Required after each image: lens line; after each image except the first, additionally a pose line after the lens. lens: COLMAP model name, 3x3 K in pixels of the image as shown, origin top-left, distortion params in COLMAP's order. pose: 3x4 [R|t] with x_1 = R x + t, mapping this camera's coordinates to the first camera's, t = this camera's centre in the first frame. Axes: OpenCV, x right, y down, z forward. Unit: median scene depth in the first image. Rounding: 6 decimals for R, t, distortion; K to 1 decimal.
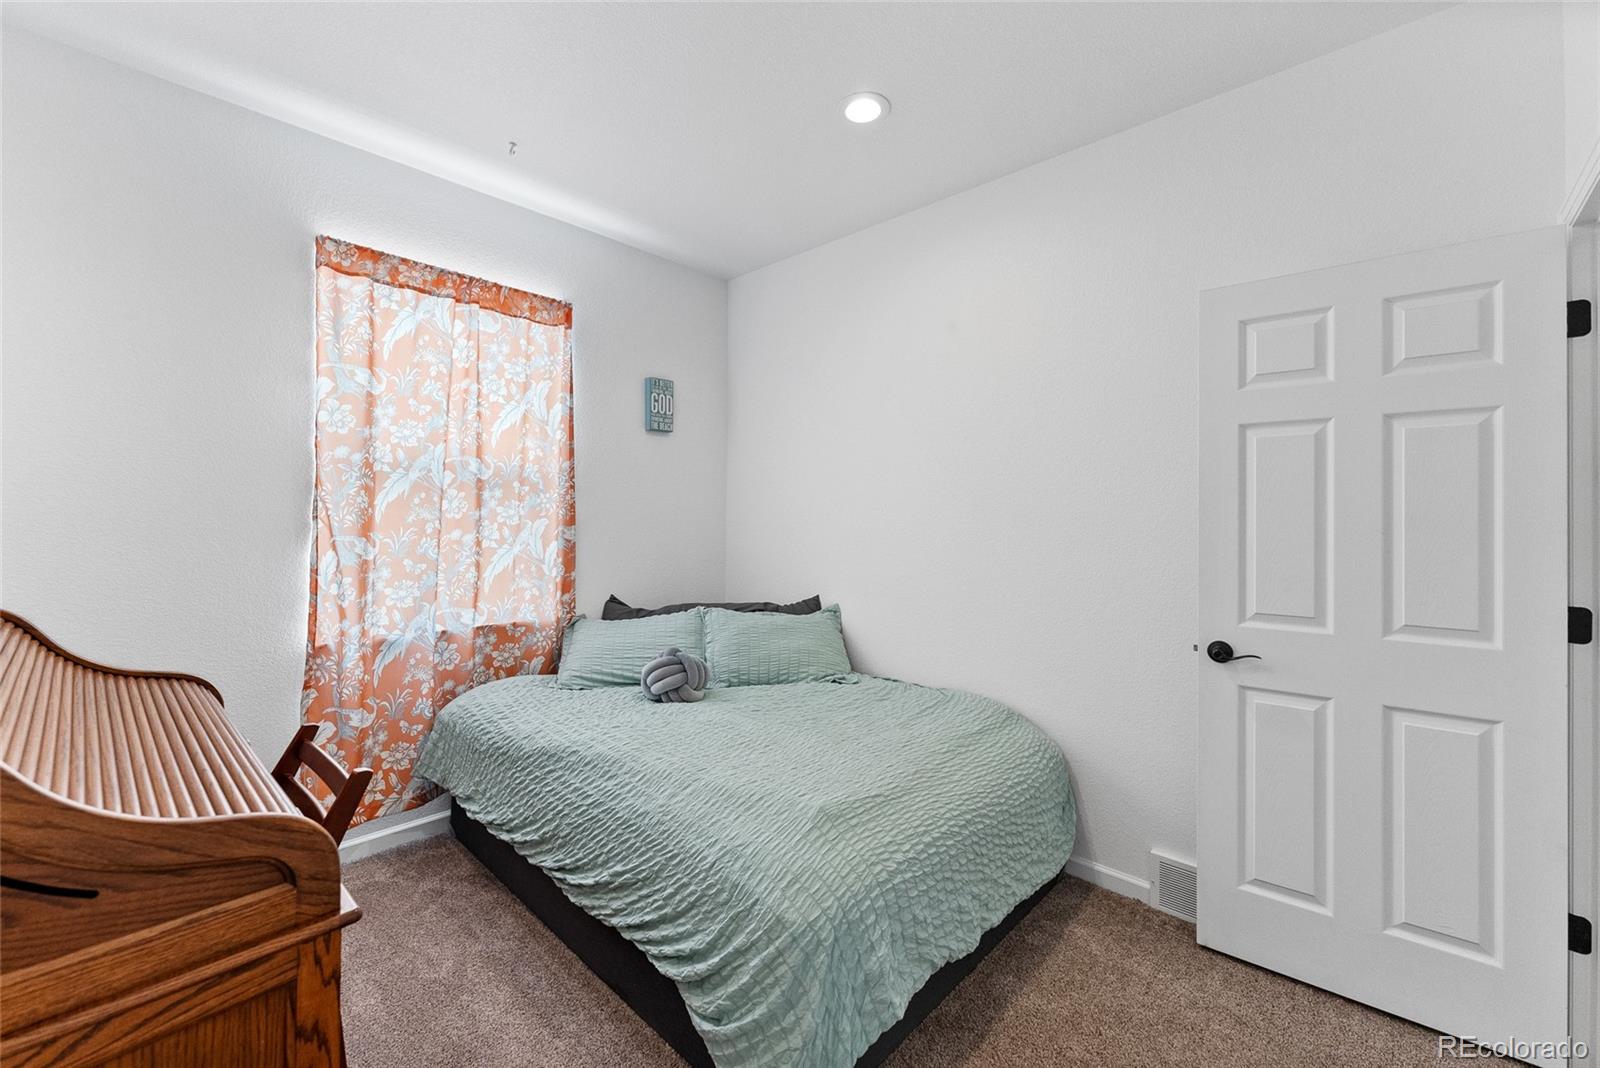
lens RADIAL K [[641.3, 0, 802.1], [0, 641.3, 516.9], [0, 0, 1]] dist [-0.001071, 0.000290]
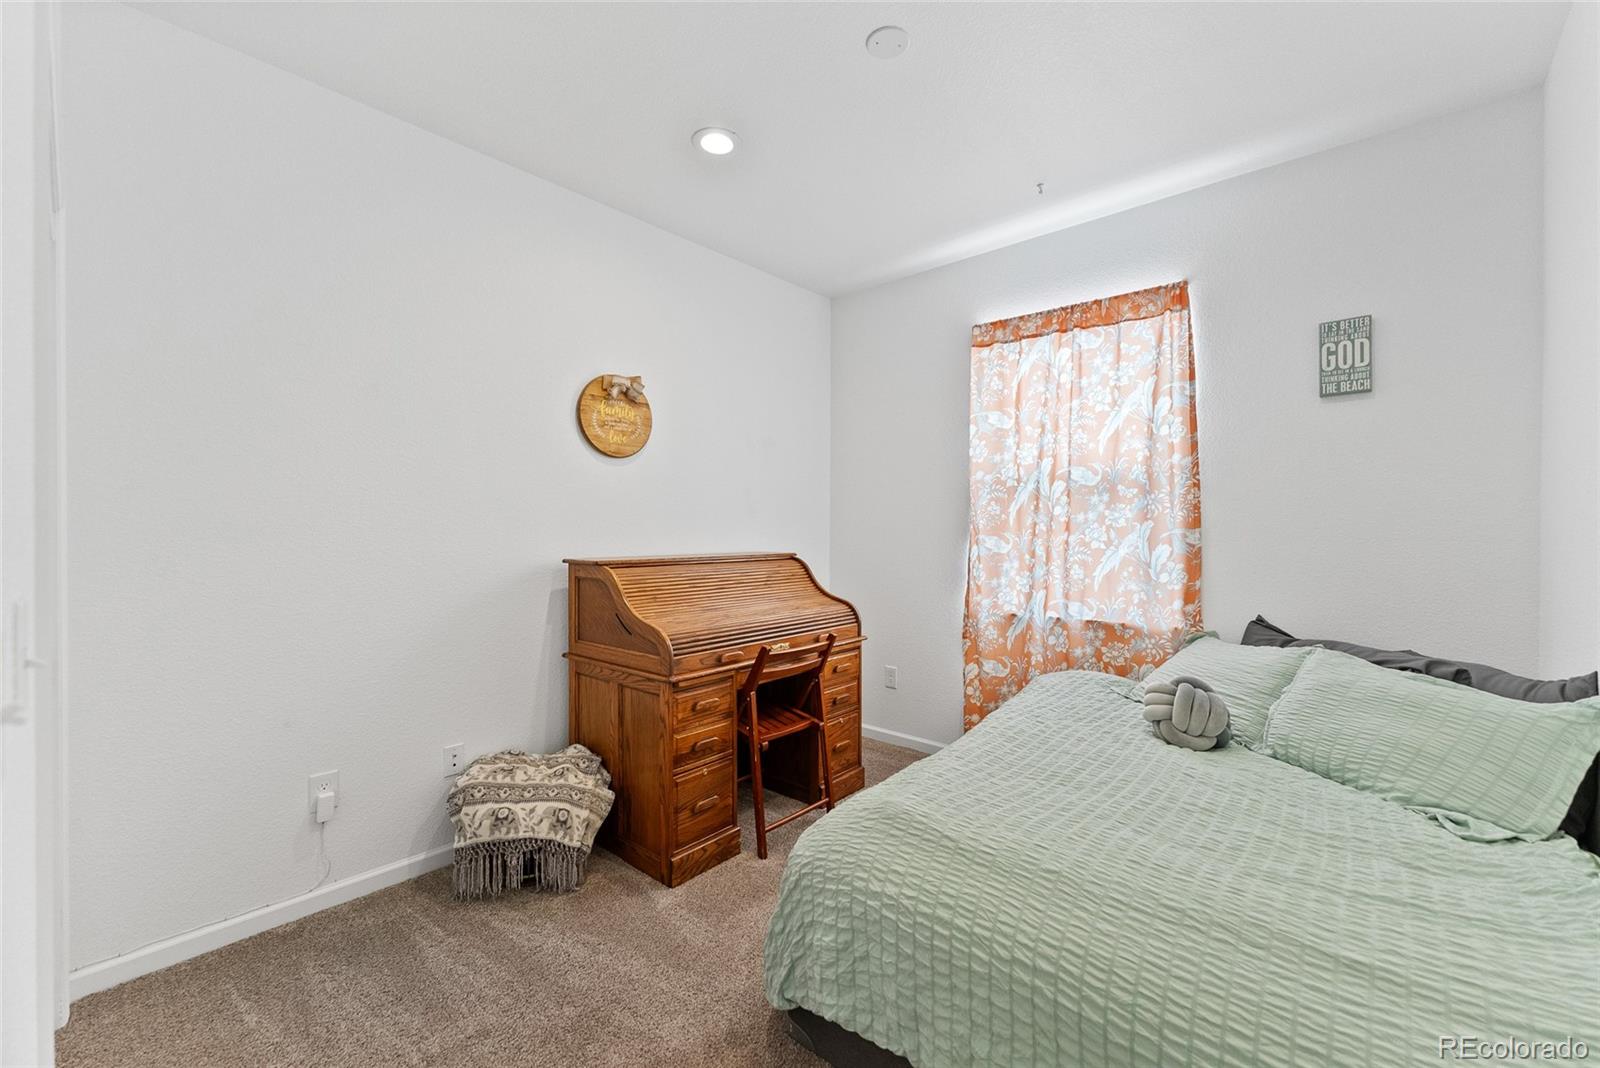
lens RADIAL K [[641.3, 0, 802.3], [0, 641.3, 540.2], [0, 0, 1]] dist [-0.001071, 0.000290]
pose [[0.029213, 0.008214, -0.999539, 0.558735], [-0.001530, 0.999965, 0.008173, 0.025672], [0.999572, 0.001291, 0.029224, 0.467955]]
